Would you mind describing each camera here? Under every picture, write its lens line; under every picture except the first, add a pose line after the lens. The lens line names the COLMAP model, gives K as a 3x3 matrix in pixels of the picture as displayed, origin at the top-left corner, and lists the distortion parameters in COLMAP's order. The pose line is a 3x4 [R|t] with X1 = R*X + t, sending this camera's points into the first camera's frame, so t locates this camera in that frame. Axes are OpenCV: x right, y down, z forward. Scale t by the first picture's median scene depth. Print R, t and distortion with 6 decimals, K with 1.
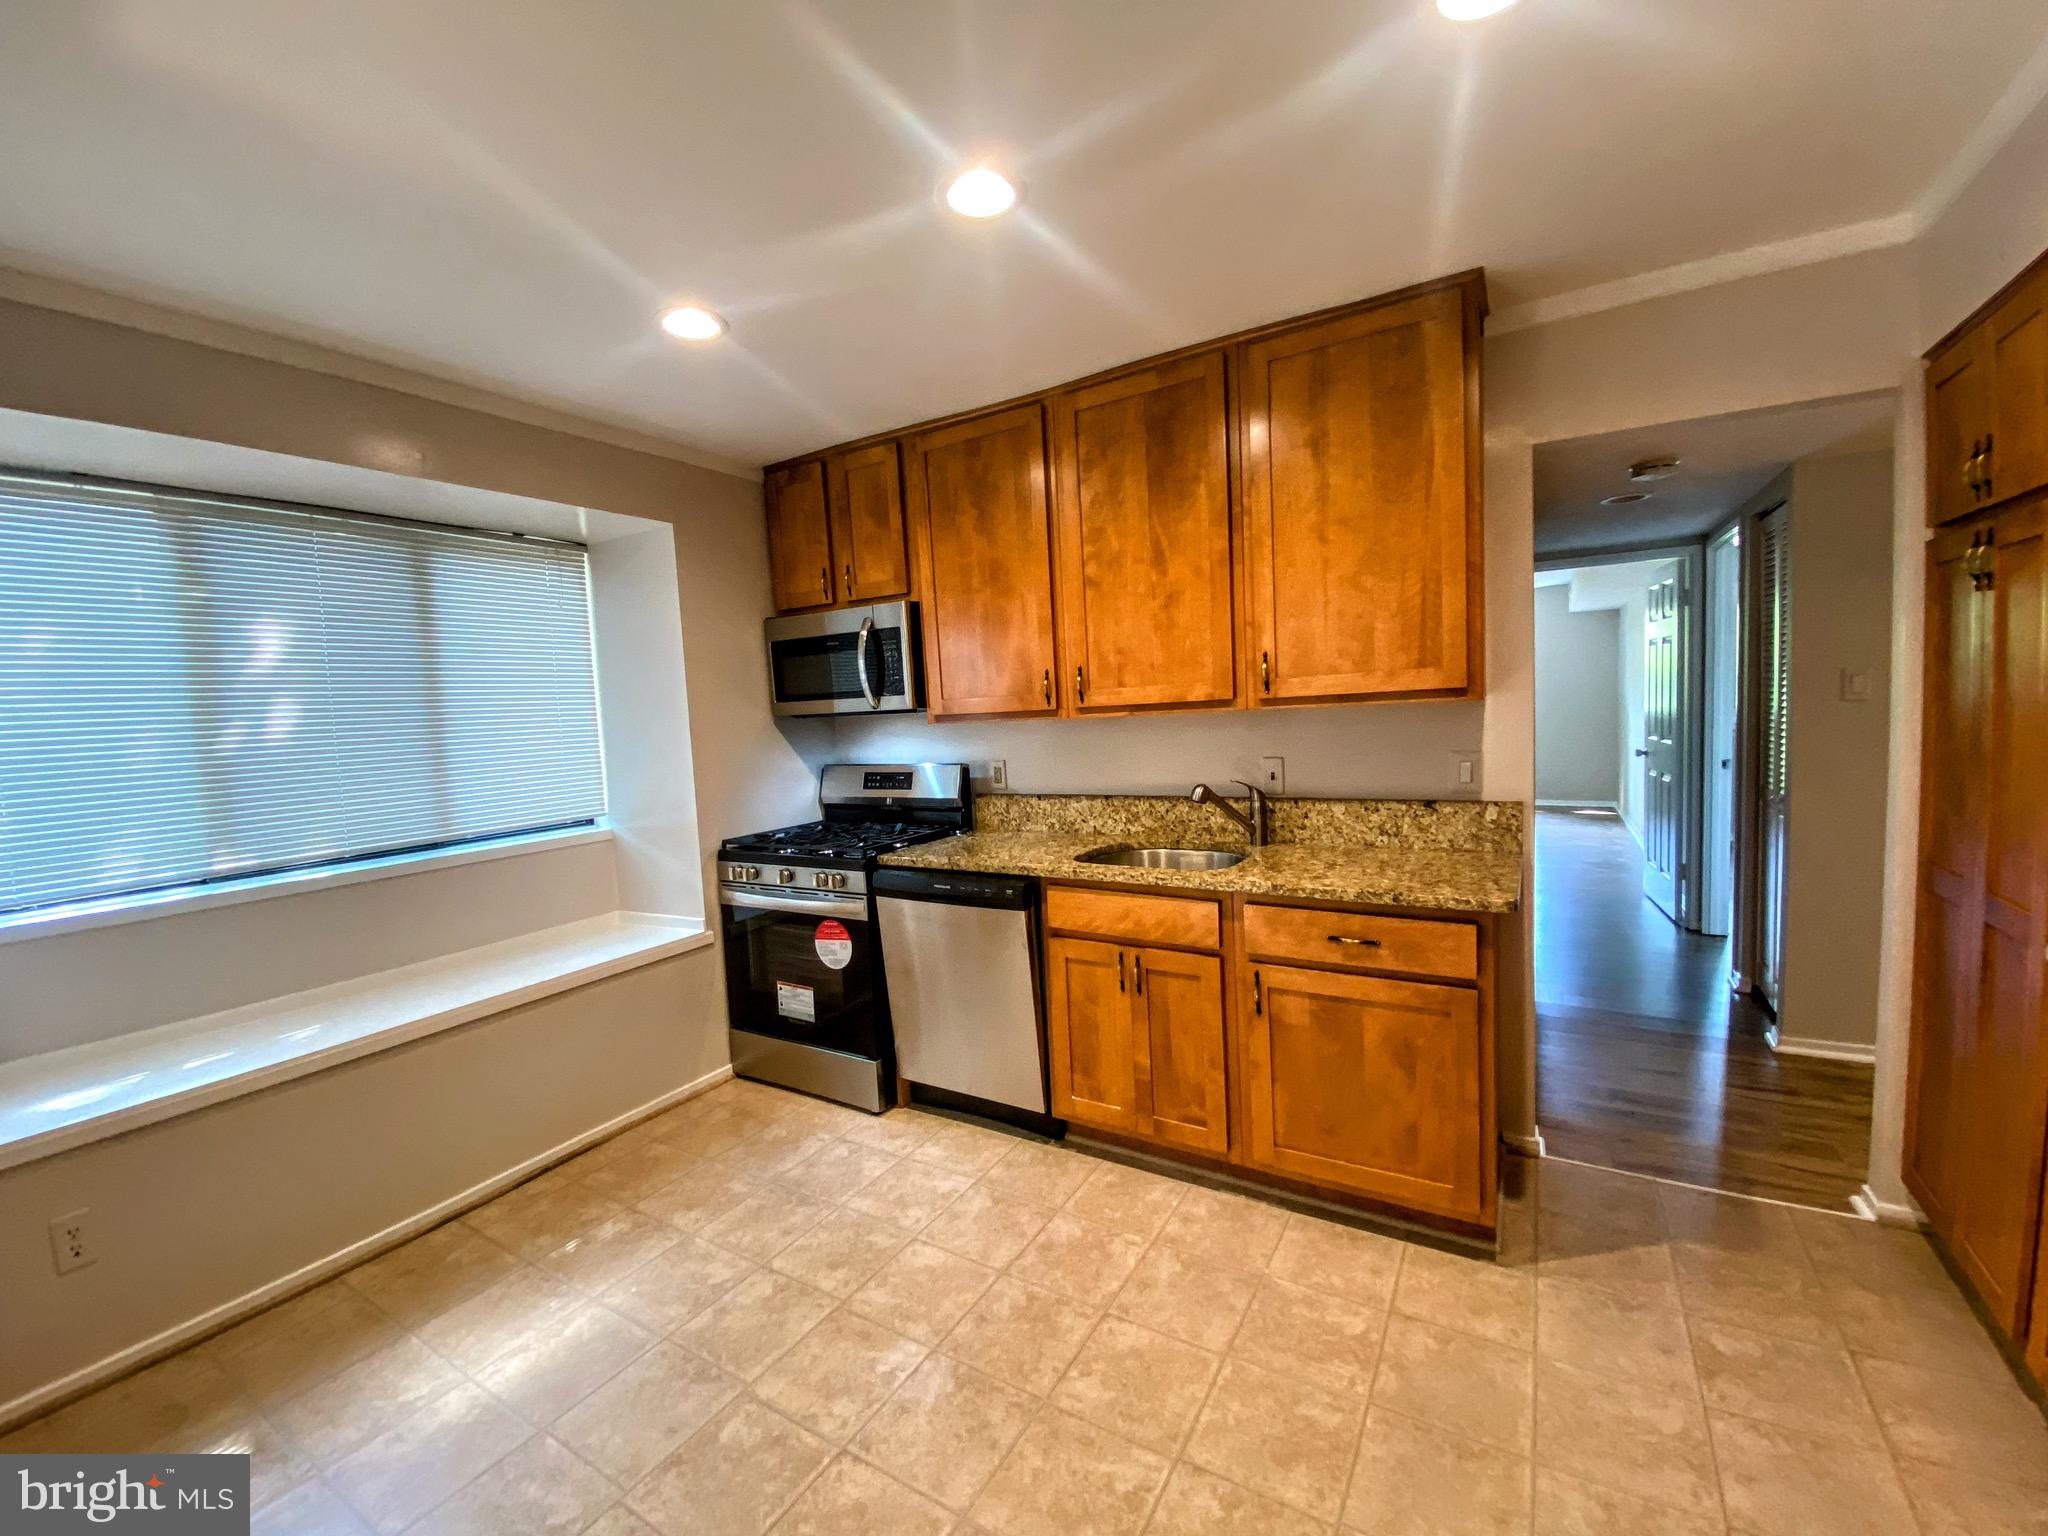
lens RADIAL K [[812.7, 0, 1019.7], [0, 812.7, 758.8], [0, 0, 1]] dist [-0.002737, -0.008389]
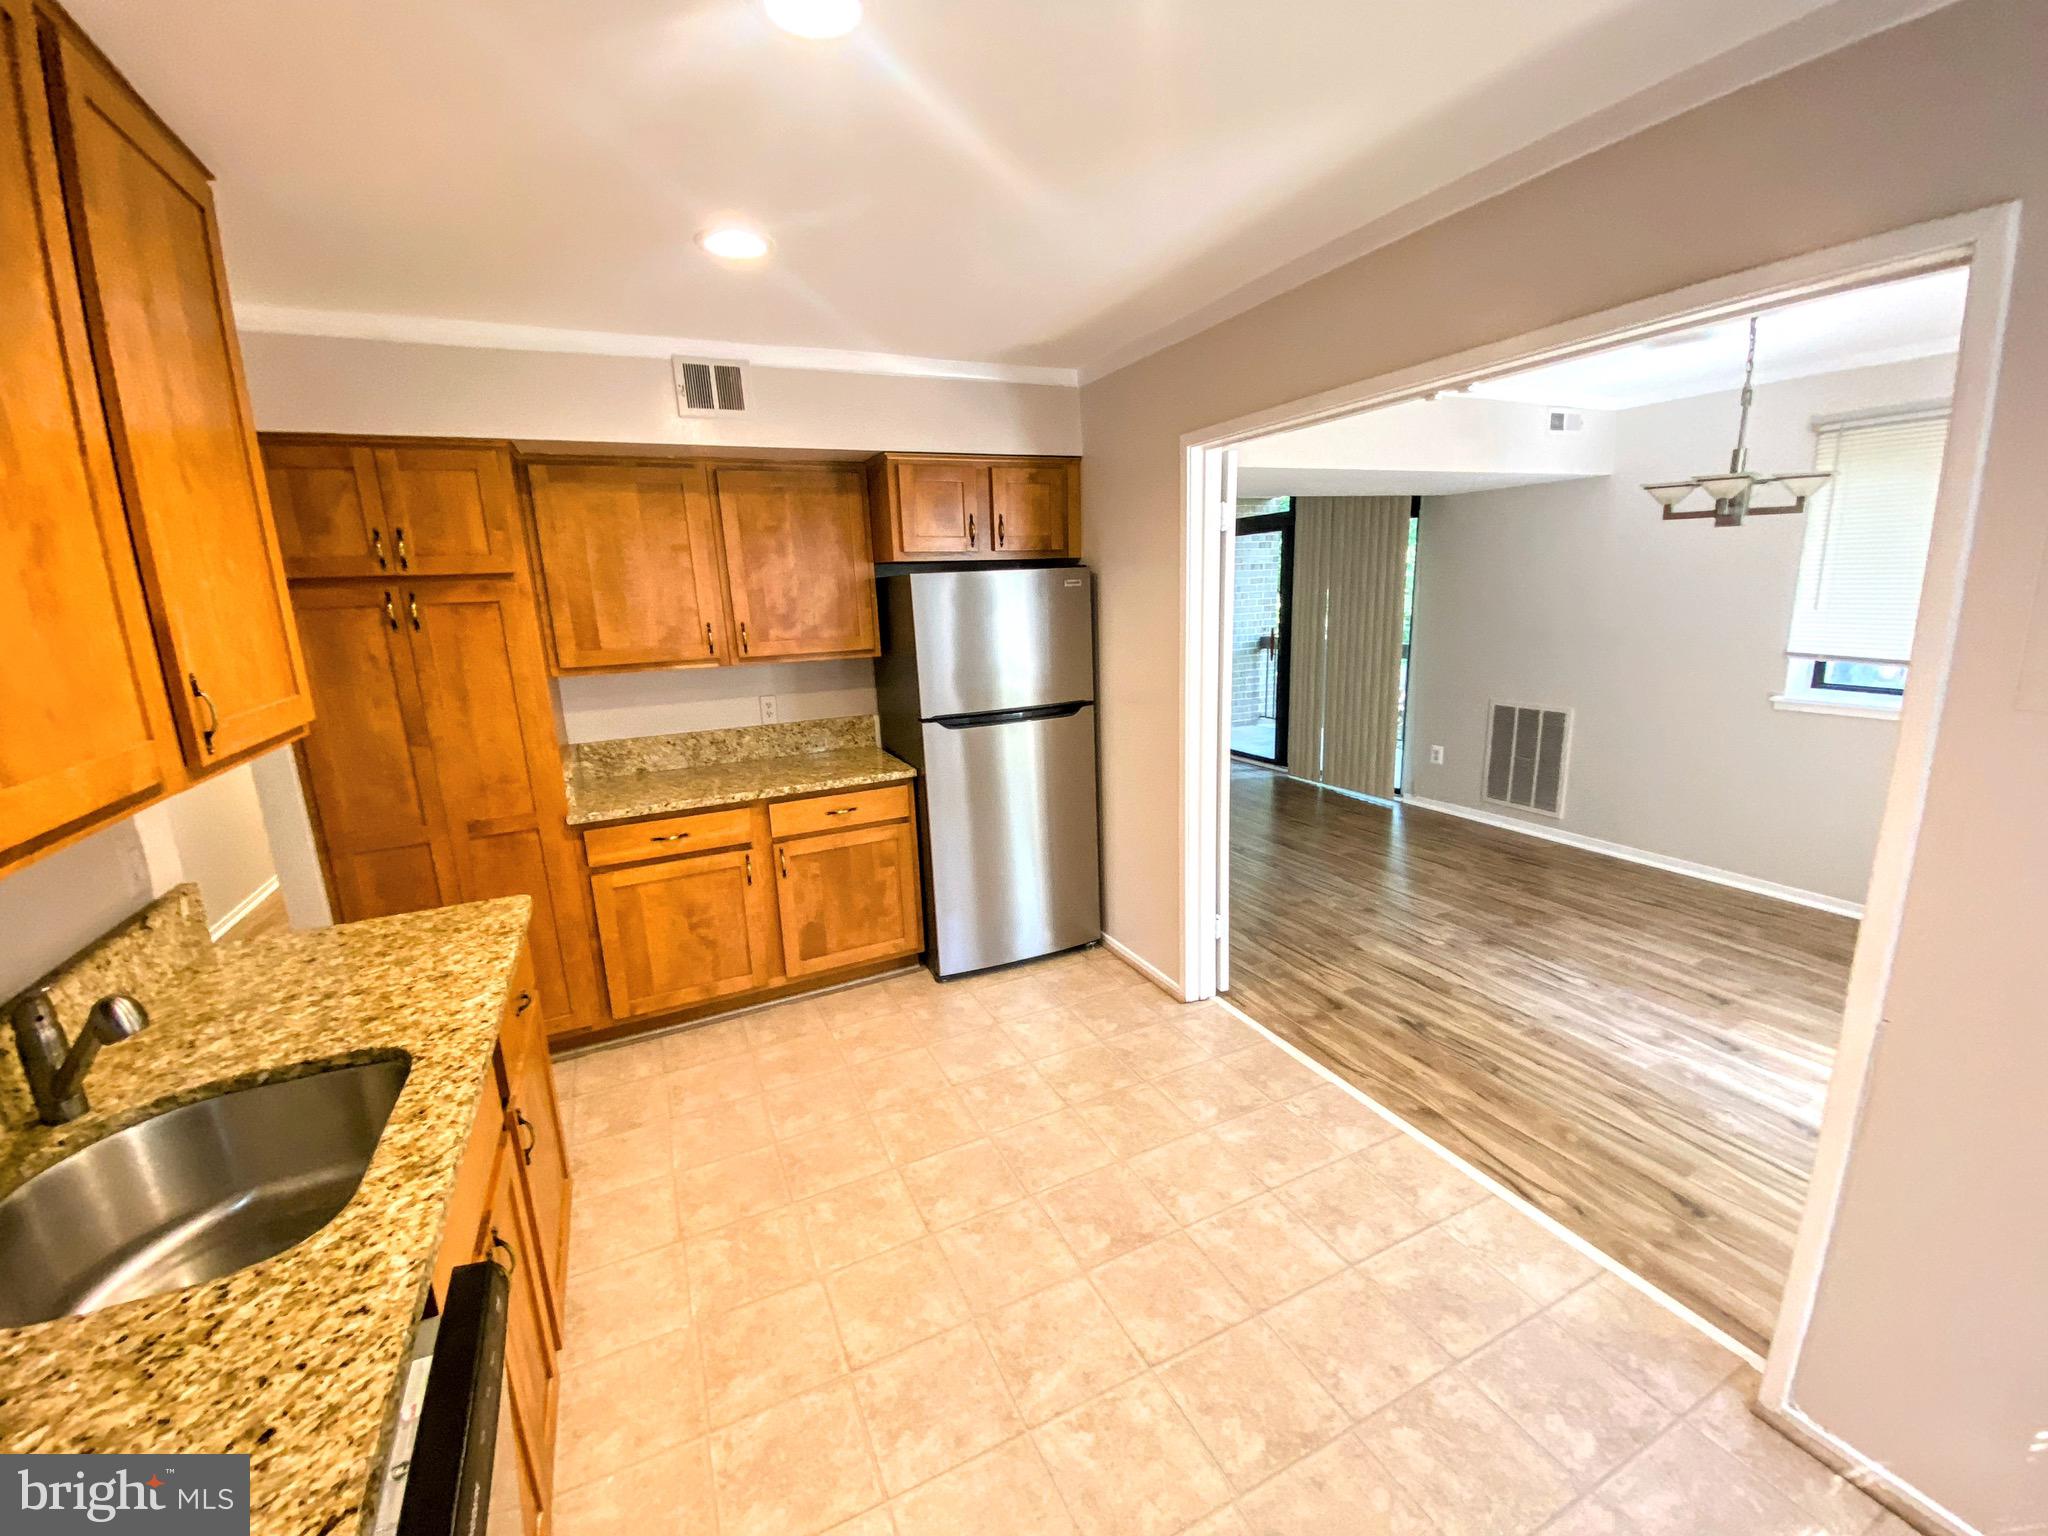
lens RADIAL K [[812.7, 0, 1024.7], [0, 812.7, 765.8], [0, 0, 1]] dist [-0.002737, -0.008389]
pose [[-0.834993, -0.035780, 0.549096, -0.401859], [0.116734, 0.963652, 0.240308, -0.130539], [-0.537735, 0.264754, -0.800466, 1.085331]]
